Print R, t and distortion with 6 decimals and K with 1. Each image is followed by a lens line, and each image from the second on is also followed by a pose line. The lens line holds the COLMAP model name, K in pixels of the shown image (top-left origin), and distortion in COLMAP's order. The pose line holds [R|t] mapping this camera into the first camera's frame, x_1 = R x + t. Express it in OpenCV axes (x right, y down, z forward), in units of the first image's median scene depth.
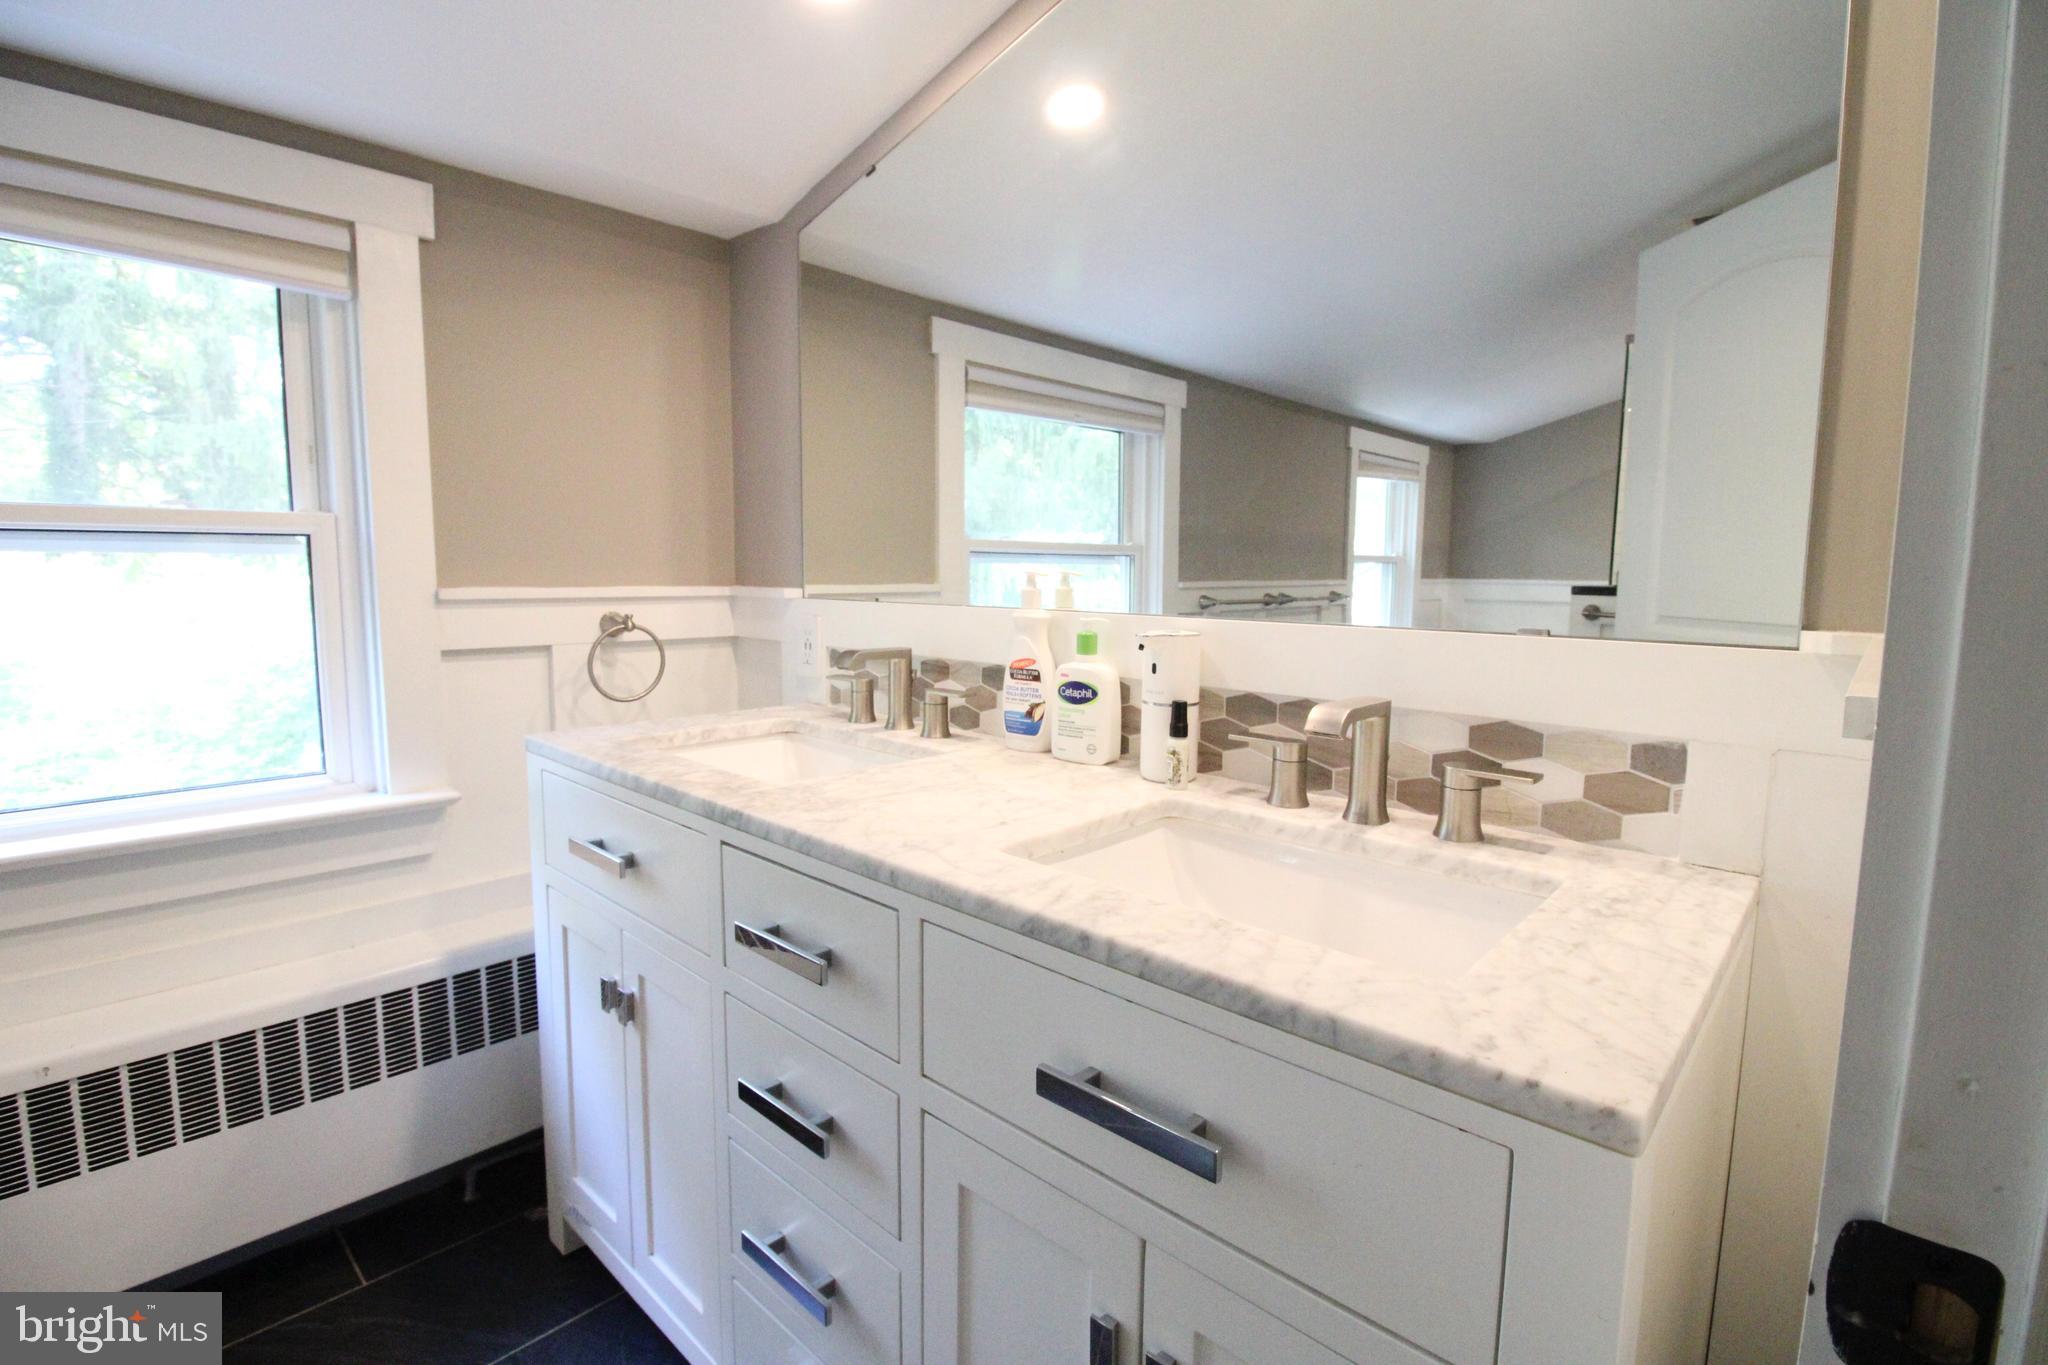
lens RADIAL K [[955.2, 0, 1023.1], [0, 955.2, 672.8], [0, 0, 1]] dist [-0.002535, -0.010669]
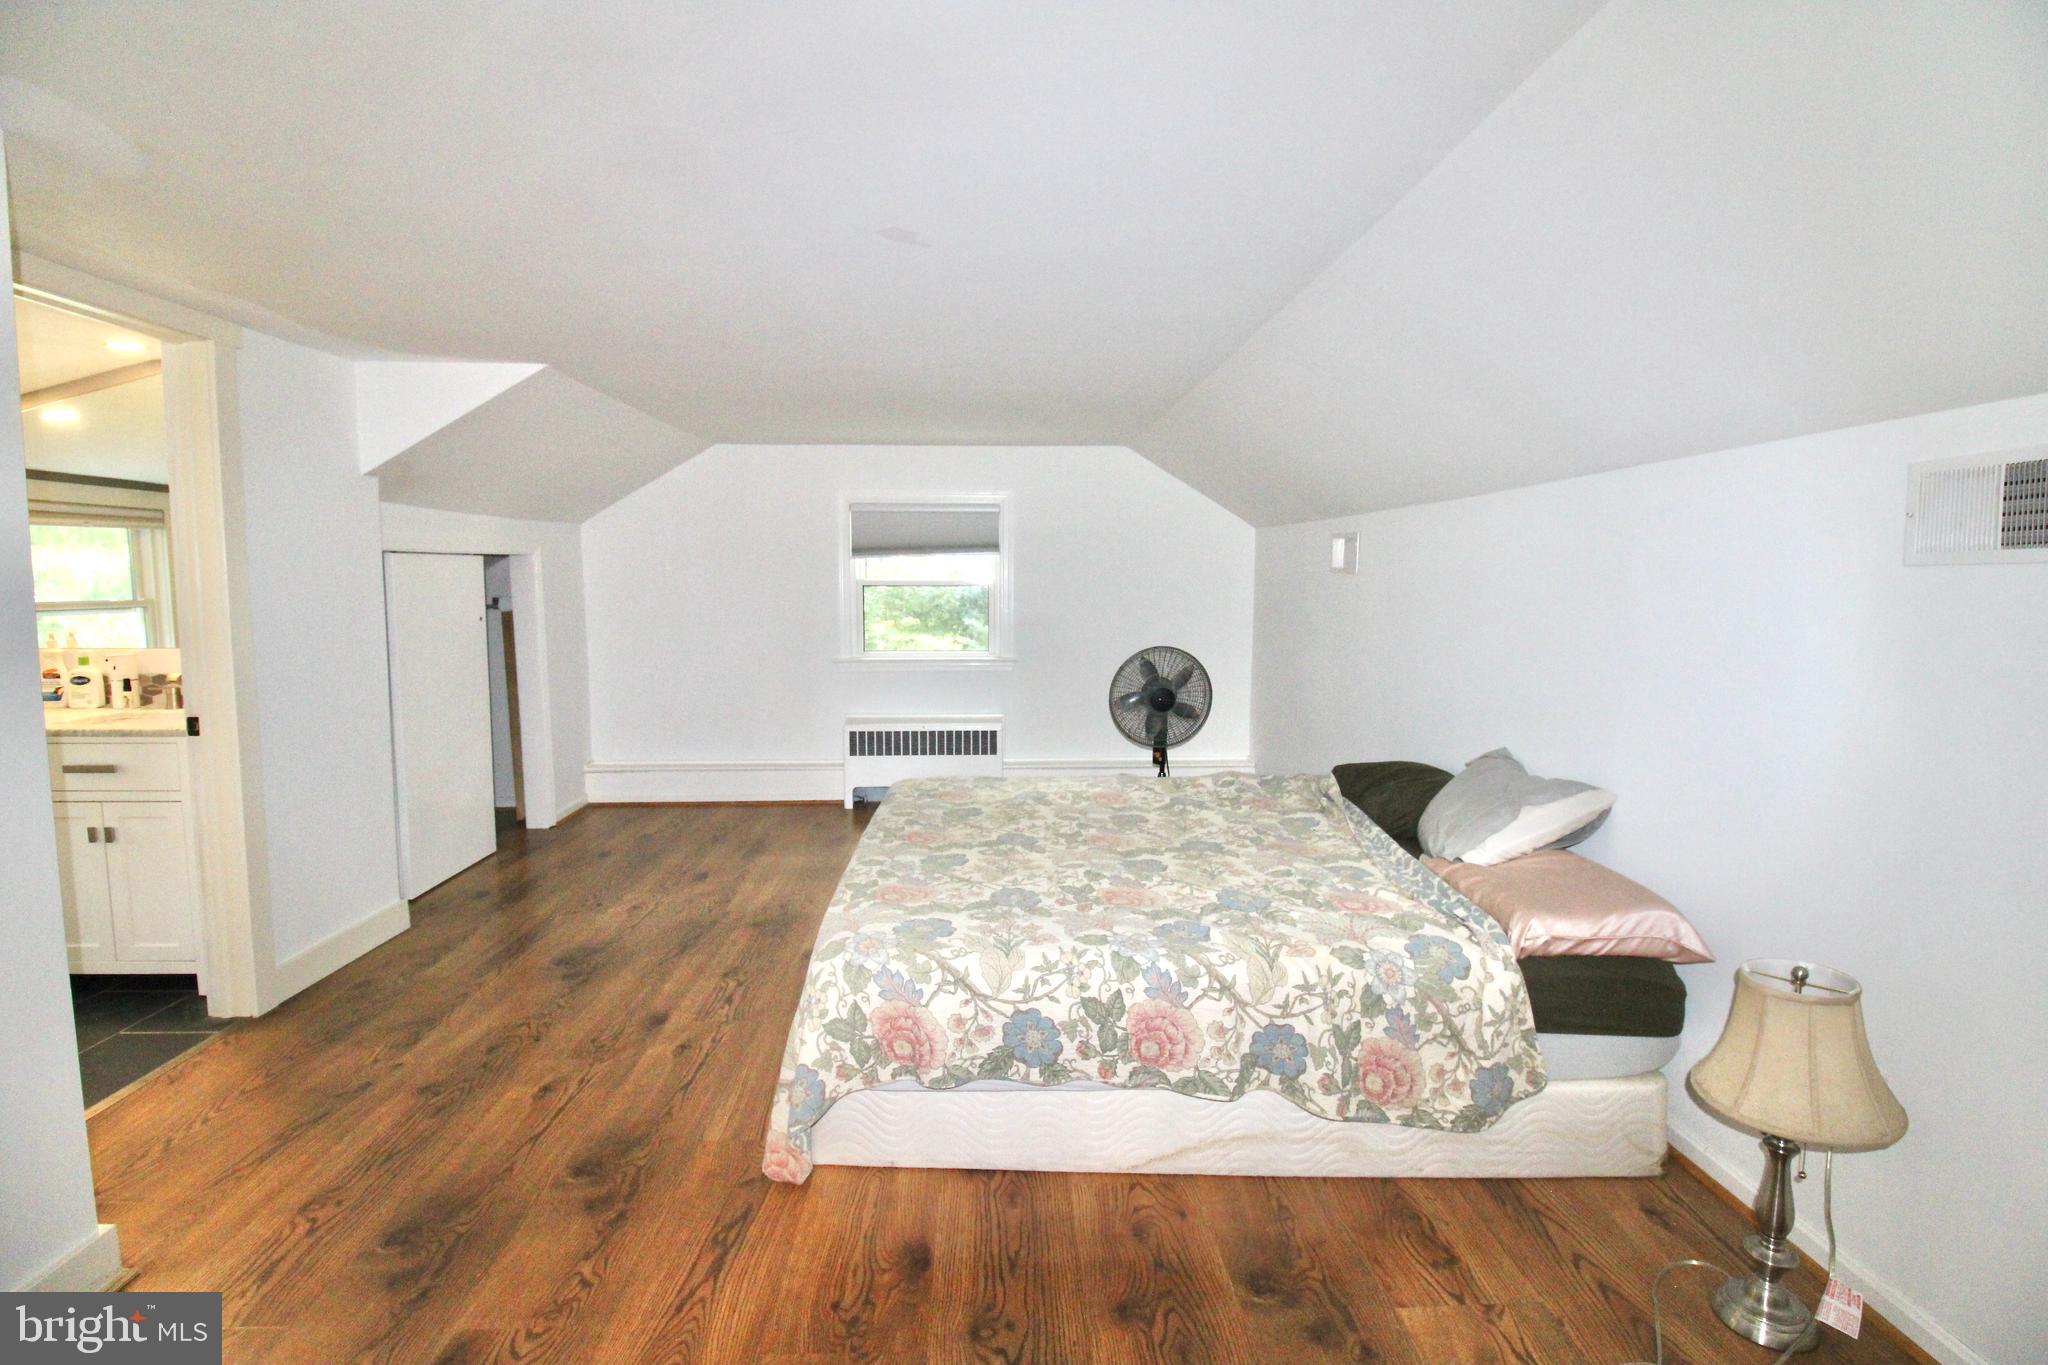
lens RADIAL K [[955.2, 0, 1027.7], [0, 955.2, 668.9], [0, 0, 1]] dist [-0.002535, -0.010669]
pose [[0.695032, -0.068540, 0.715705, 0.017164], [0.079044, 0.996696, 0.018689, 0.141049], [-0.714621, 0.043582, 0.698153, -2.518597]]
